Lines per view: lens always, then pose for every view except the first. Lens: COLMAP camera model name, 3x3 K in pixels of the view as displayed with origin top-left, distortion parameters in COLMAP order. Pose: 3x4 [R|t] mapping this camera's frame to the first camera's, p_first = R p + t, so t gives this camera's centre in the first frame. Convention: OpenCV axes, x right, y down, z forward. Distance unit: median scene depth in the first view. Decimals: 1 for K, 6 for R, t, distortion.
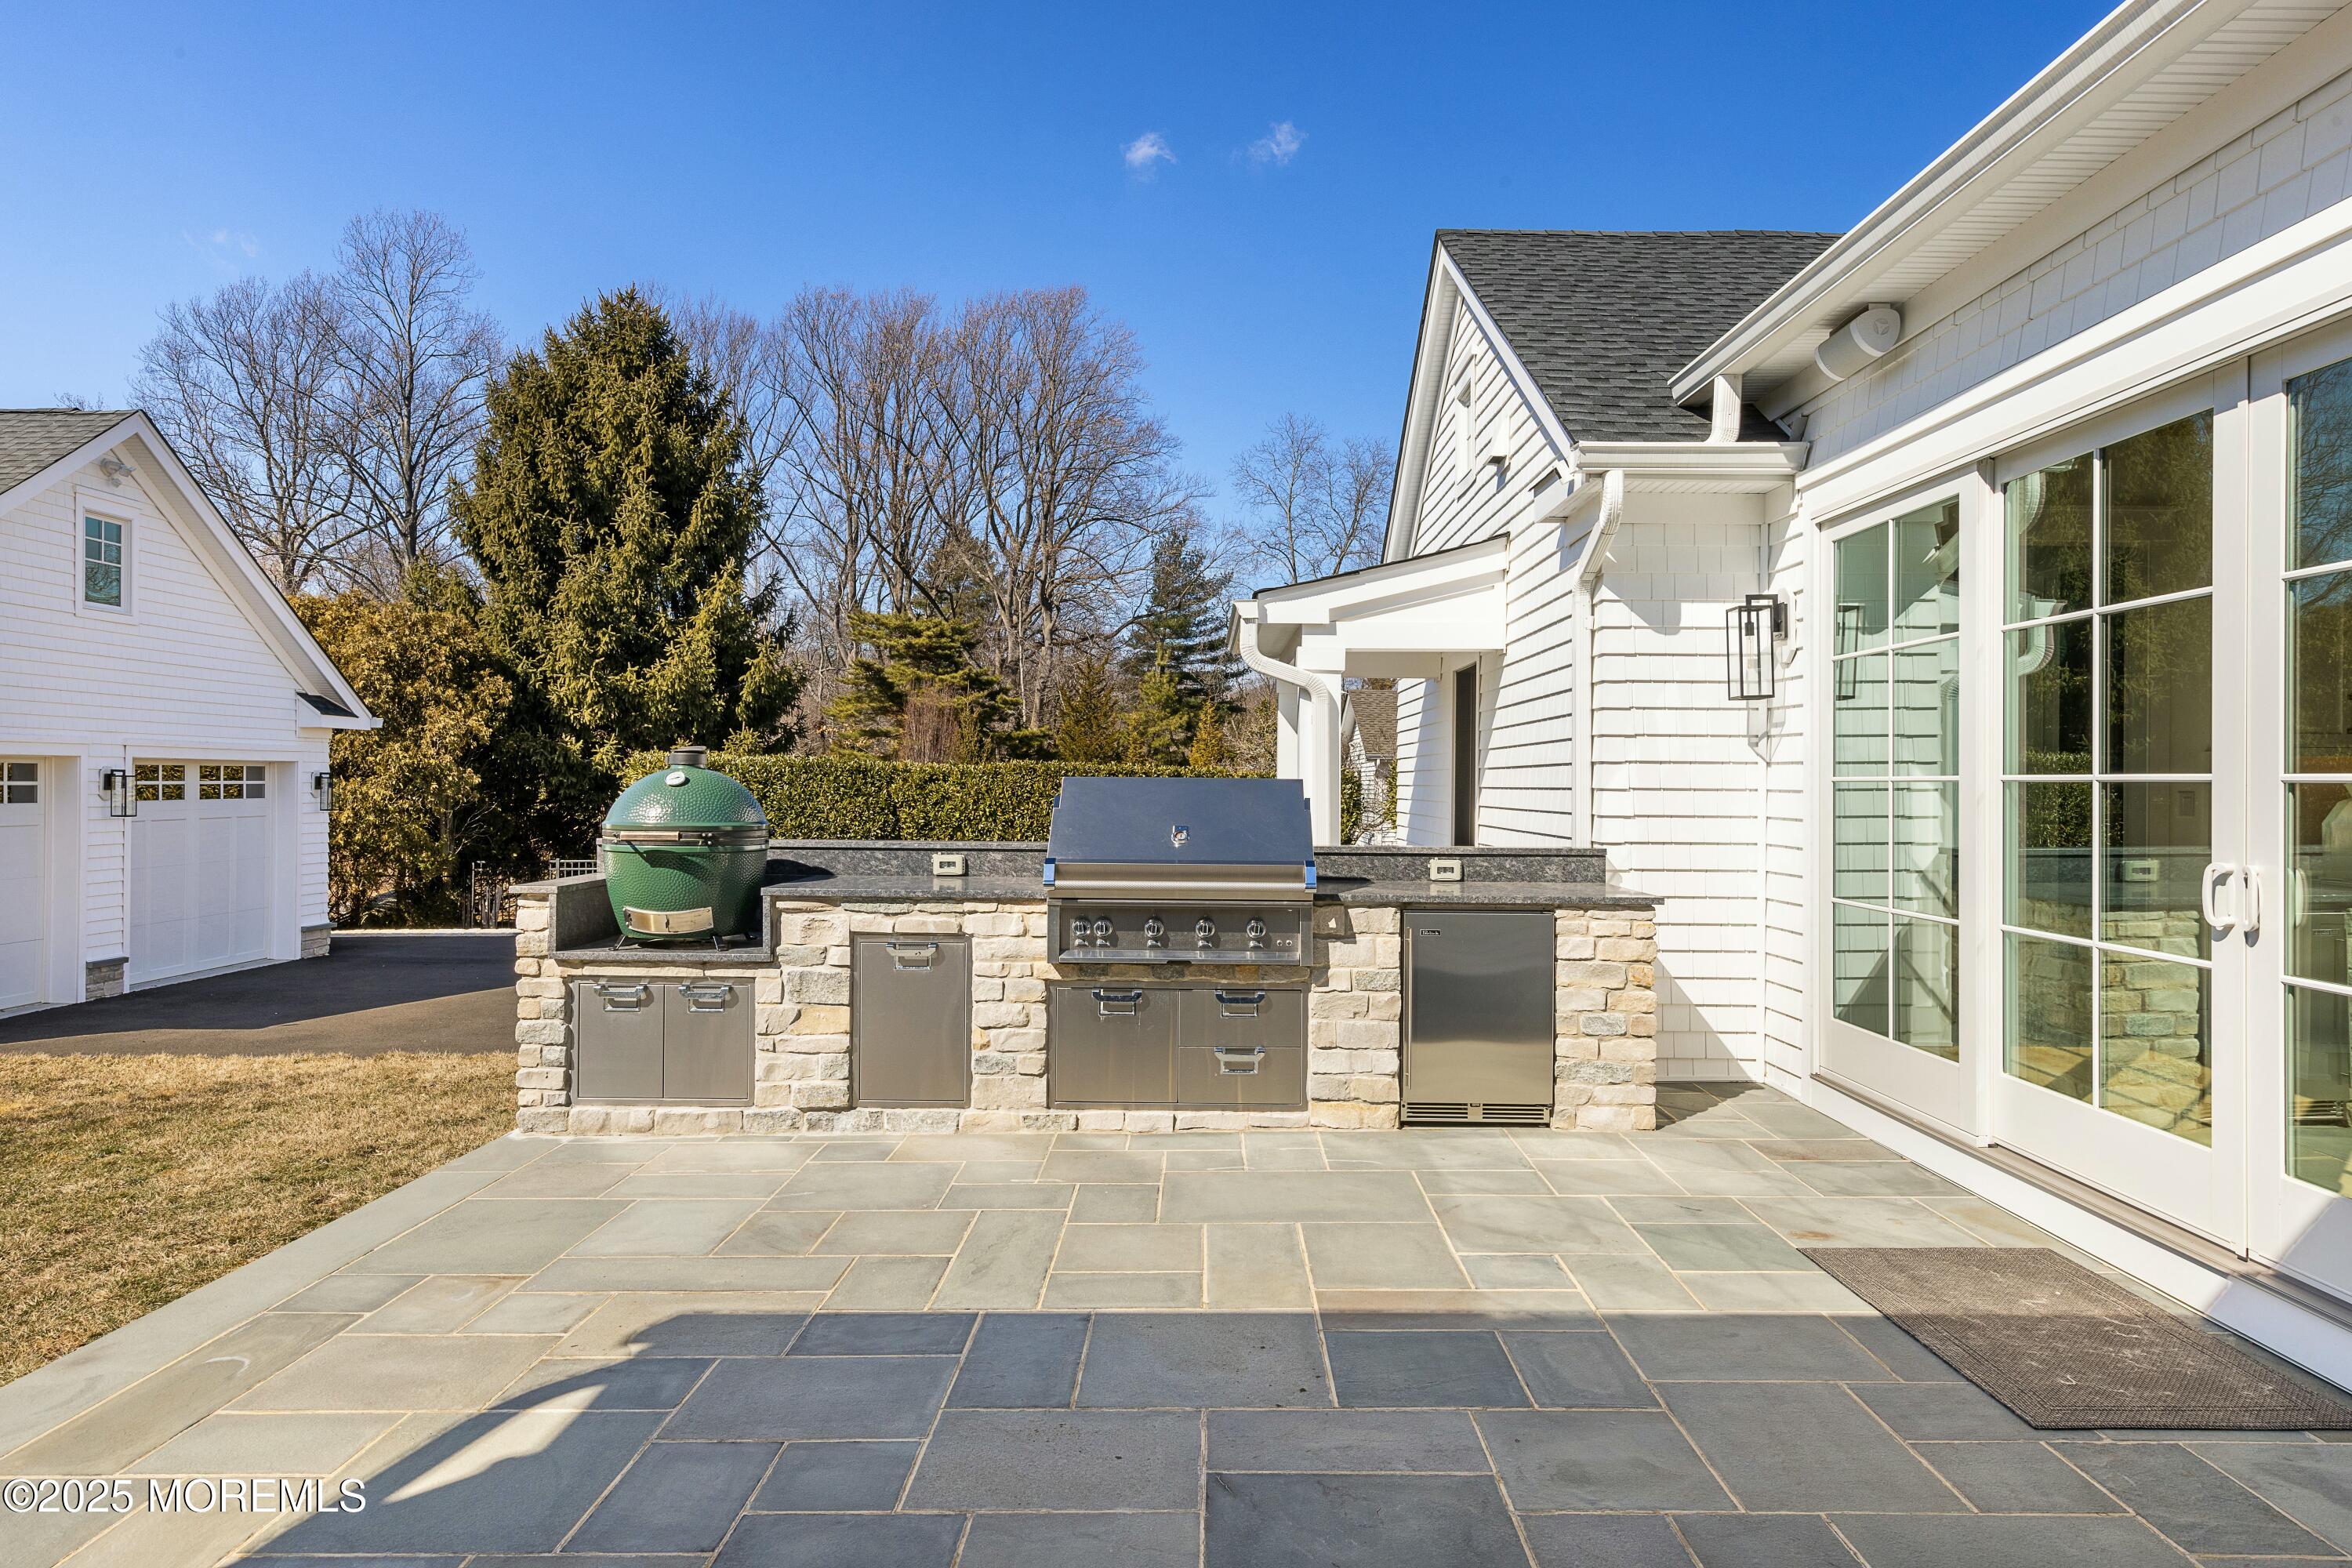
lens RADIAL K [[1627.4, 0, 1176.0], [0, 1627.4, 784.0], [0, 0, 1]] dist [-0.000227, -0.000129]
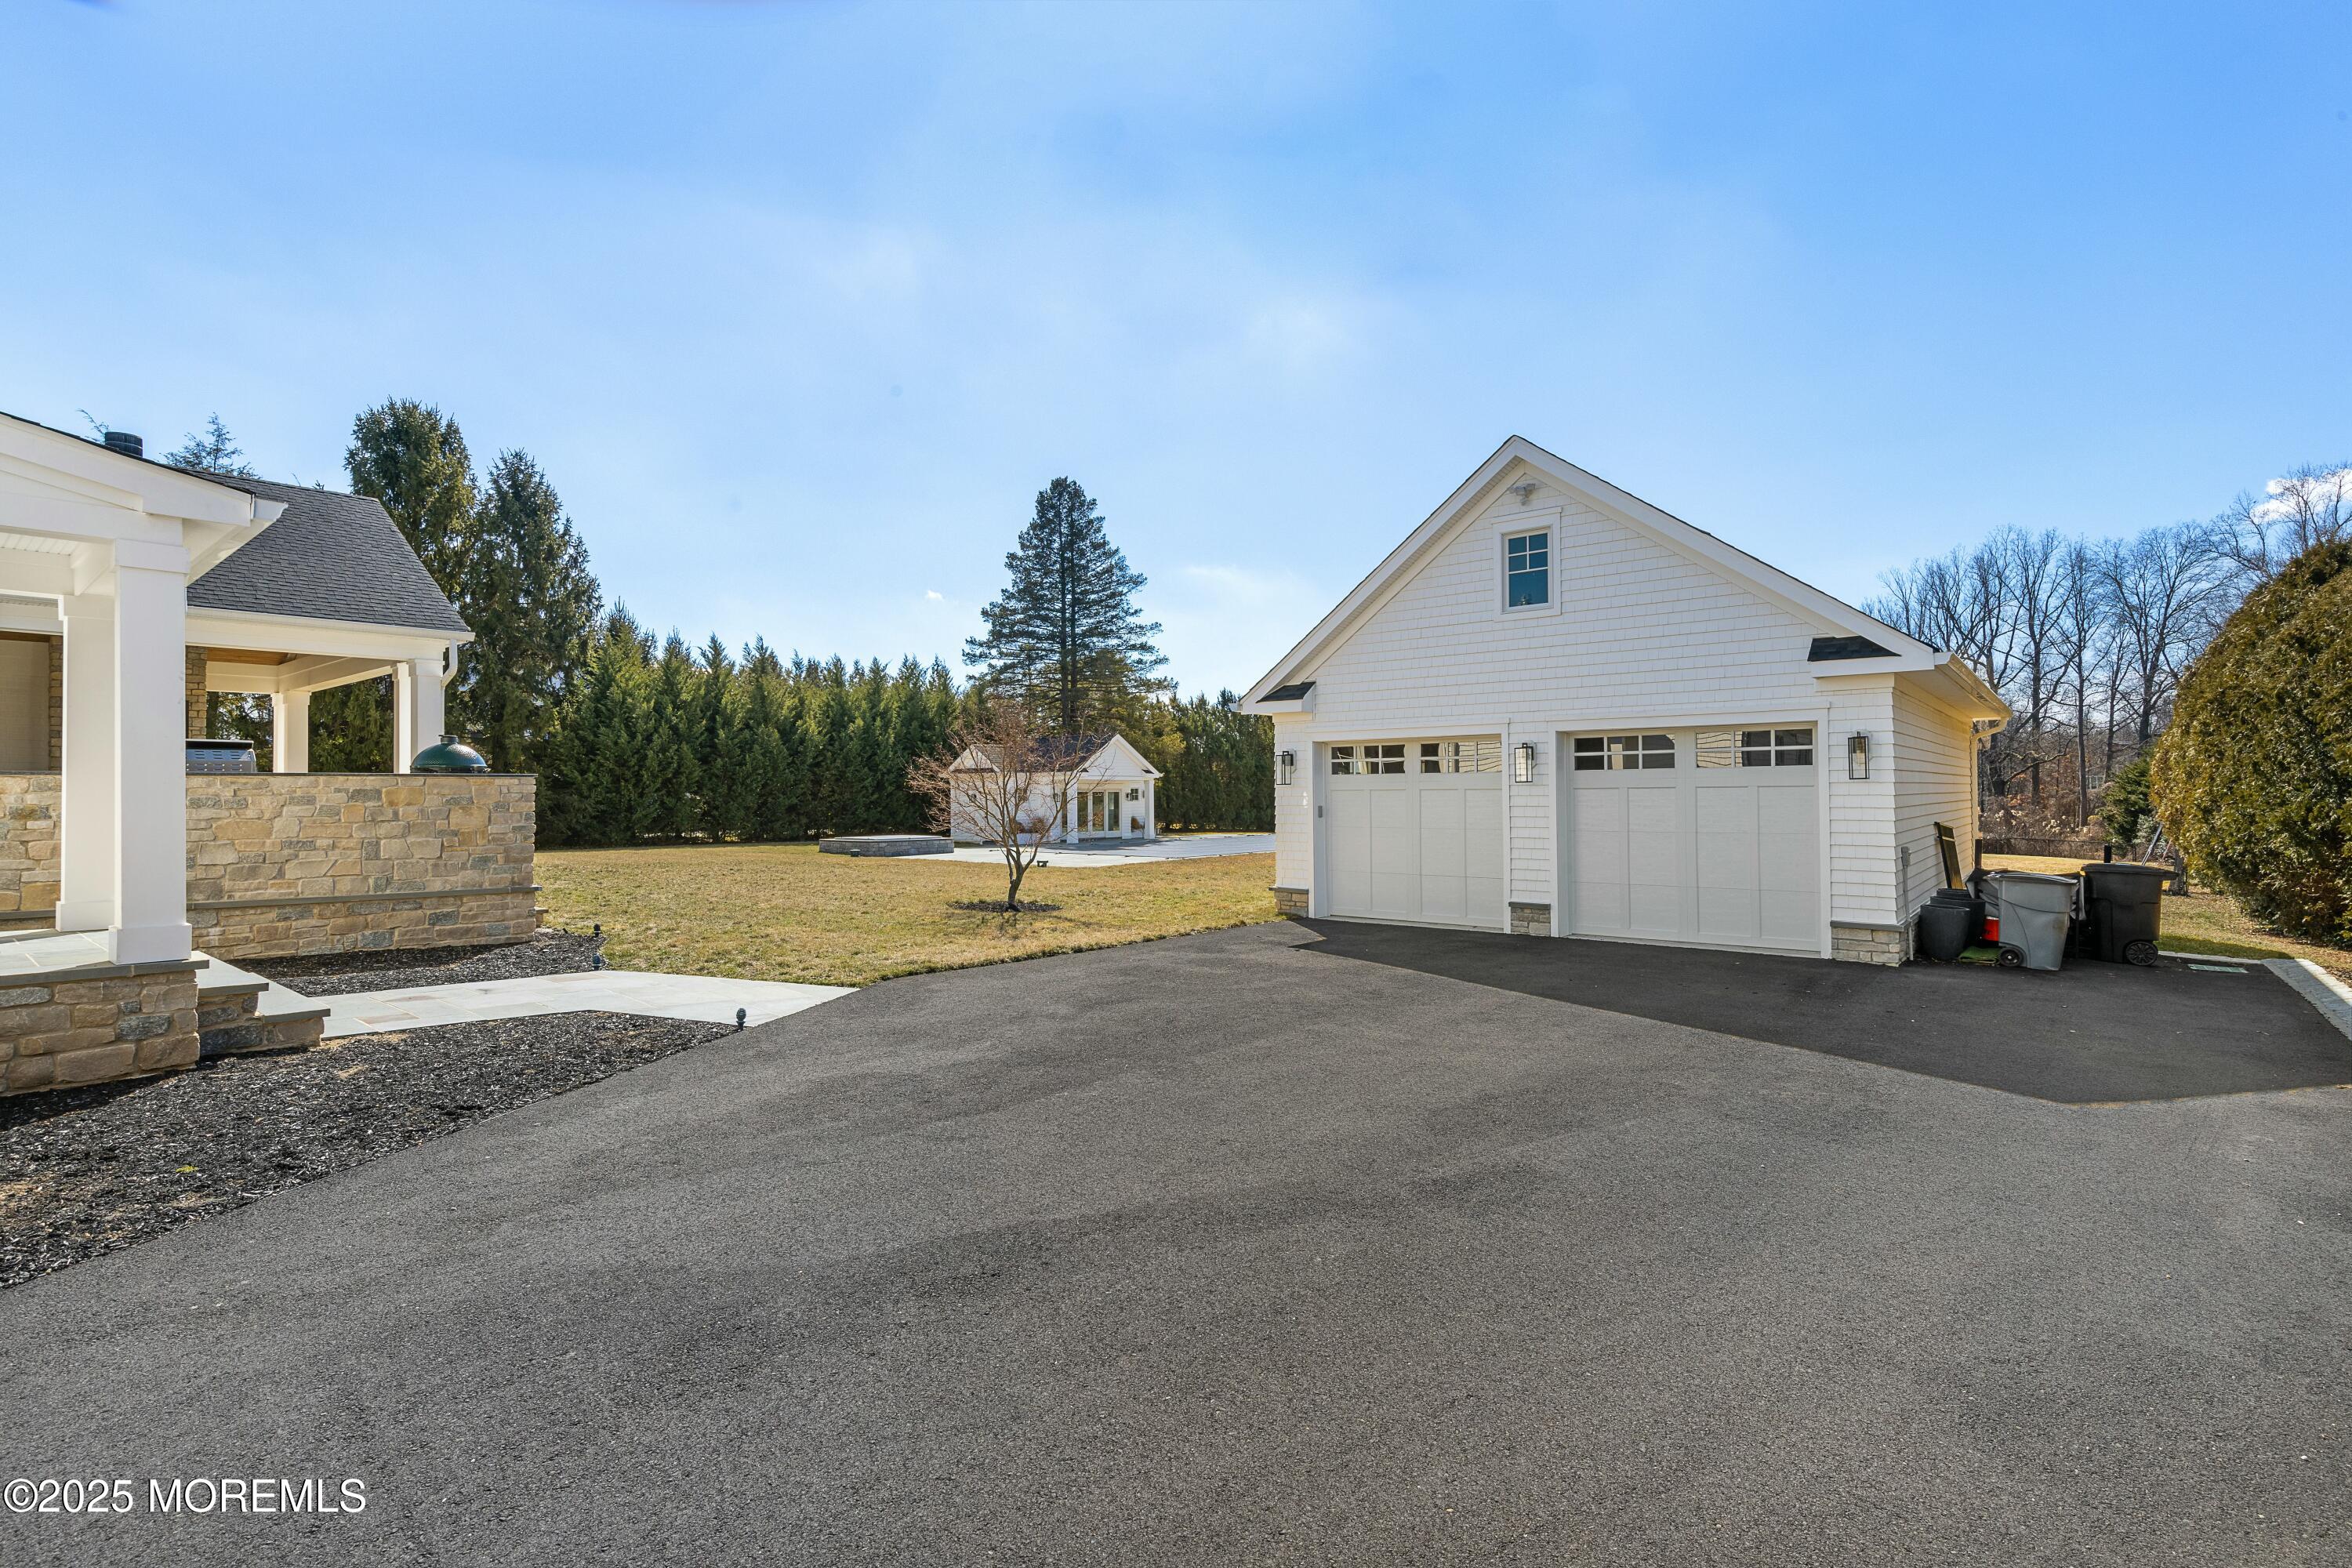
lens RADIAL K [[1097.0, 0, 1175.3], [0, 1097.0, 795.3], [0, 0, 1]] dist [0.001364, 0.000179]
pose [[-0.636302, 0.036160, -0.770592, 0.128198], [0.026476, 0.999336, 0.025031, 0.001231], [0.770986, -0.004475, -0.636837, 1.310135]]
